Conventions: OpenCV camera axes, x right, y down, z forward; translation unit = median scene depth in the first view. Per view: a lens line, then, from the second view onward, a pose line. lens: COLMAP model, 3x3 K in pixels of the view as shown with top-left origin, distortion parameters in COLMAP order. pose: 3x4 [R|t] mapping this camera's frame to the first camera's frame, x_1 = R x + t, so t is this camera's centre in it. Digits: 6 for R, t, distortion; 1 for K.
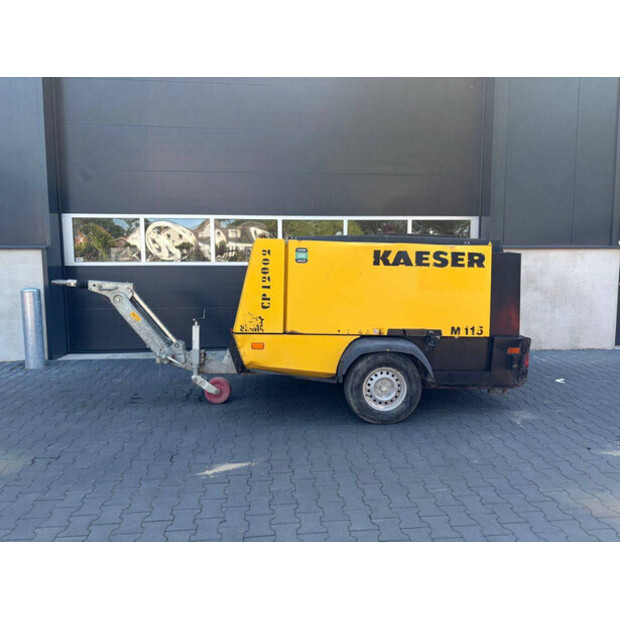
lens RADIAL K [[474.6, 0, 308.3], [0, 474.6, 306.9], [0, 0, 1]] dist [0.054581, -0.073716]
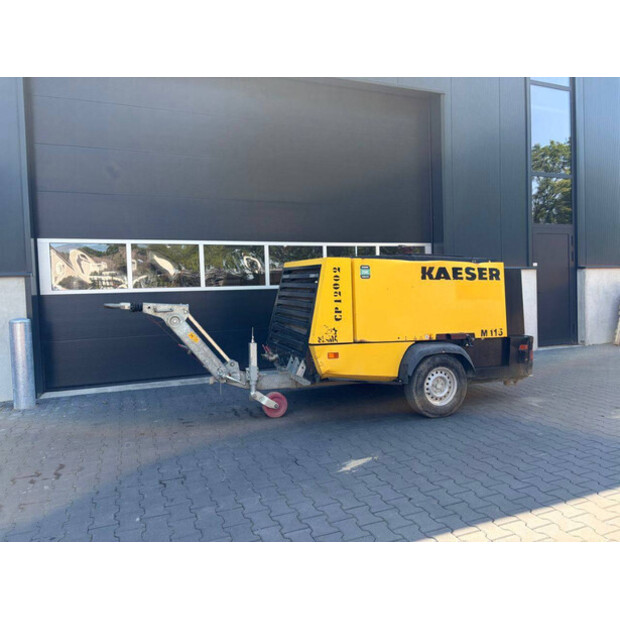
lens RADIAL K [[474.6, 0, 308.3], [0, 474.6, 306.9], [0, 0, 1]] dist [0.054581, -0.073716]
pose [[0.959167, -0.035243, 0.280636, -0.452402], [0.054586, 0.996619, -0.061408, 0.034327], [-0.277523, 0.074219, 0.957848, -0.027979]]
